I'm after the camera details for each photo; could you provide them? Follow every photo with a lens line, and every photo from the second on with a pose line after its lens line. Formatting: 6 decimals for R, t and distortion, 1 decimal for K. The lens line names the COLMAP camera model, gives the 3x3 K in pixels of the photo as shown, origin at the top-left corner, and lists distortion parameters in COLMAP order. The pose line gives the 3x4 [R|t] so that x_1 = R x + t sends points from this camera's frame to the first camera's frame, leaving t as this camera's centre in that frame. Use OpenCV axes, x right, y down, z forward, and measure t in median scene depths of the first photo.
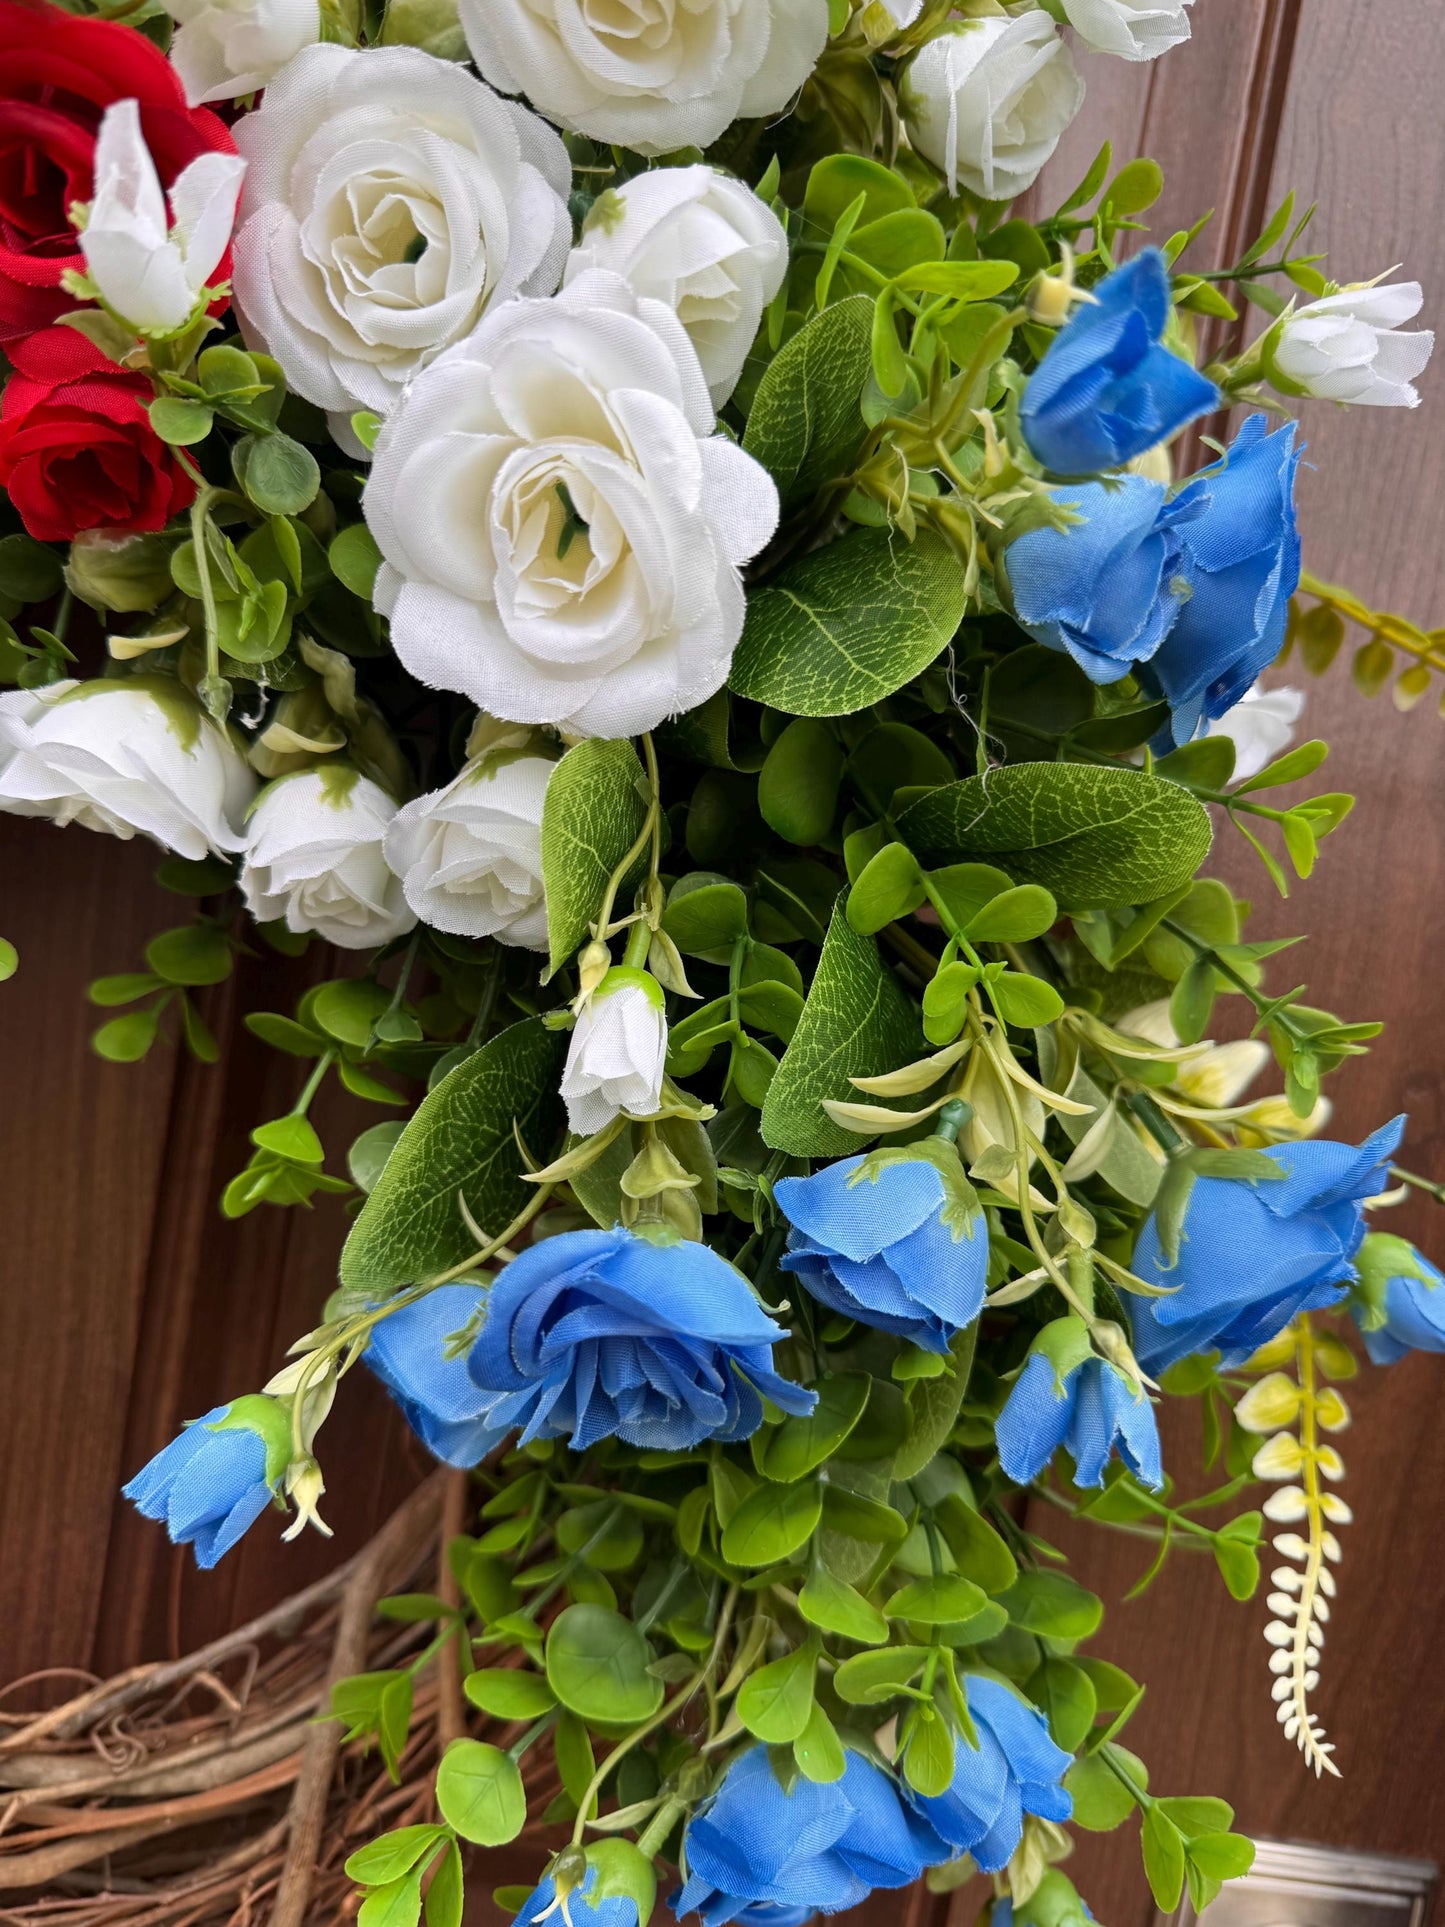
lens RADIAL K [[1463.0, 0, 718.5], [0, 1463.0, 983.6], [0, 0, 1]] dist [0.026221, -0.055064]
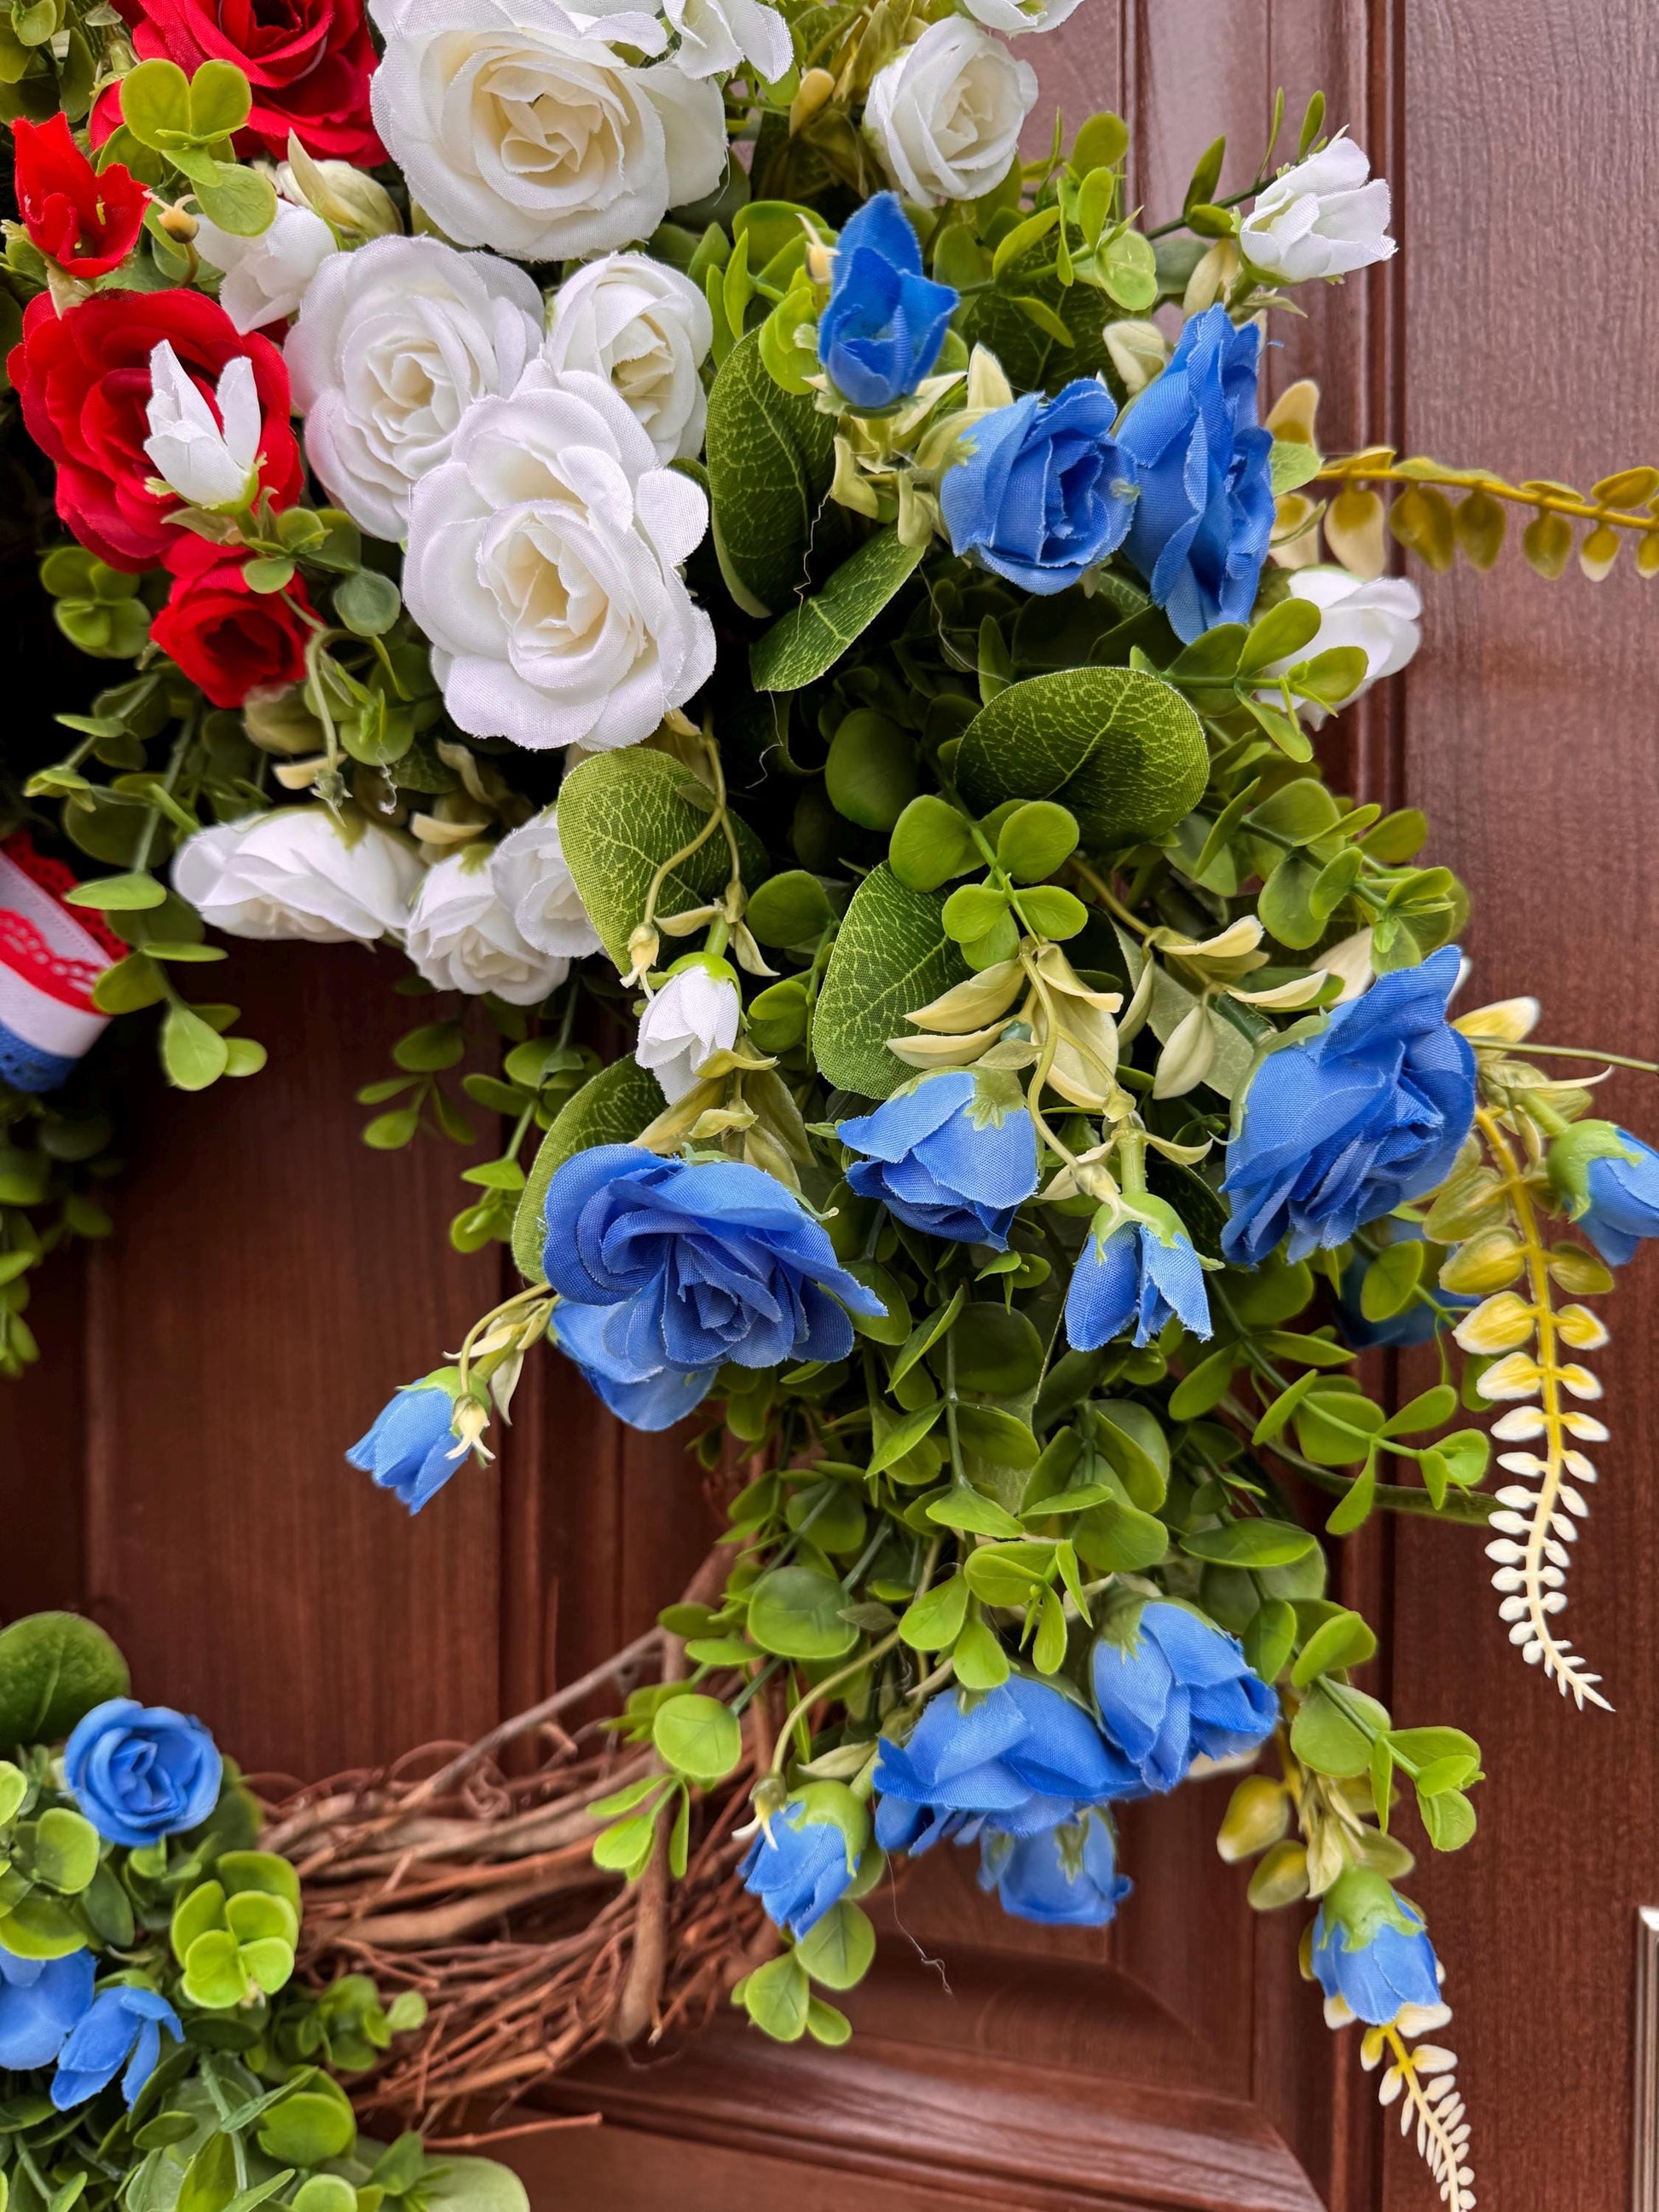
lens RADIAL K [[1679.5, 0, 782.3], [0, 1679.5, 1109.2], [0, 0, 1]] dist [0.026221, -0.055064]
pose [[0.937392, -0.157981, -0.310383, 0.369023], [0.136483, 0.986551, -0.089947, 0.226549], [0.320418, 0.041953, 0.946347, -0.181599]]
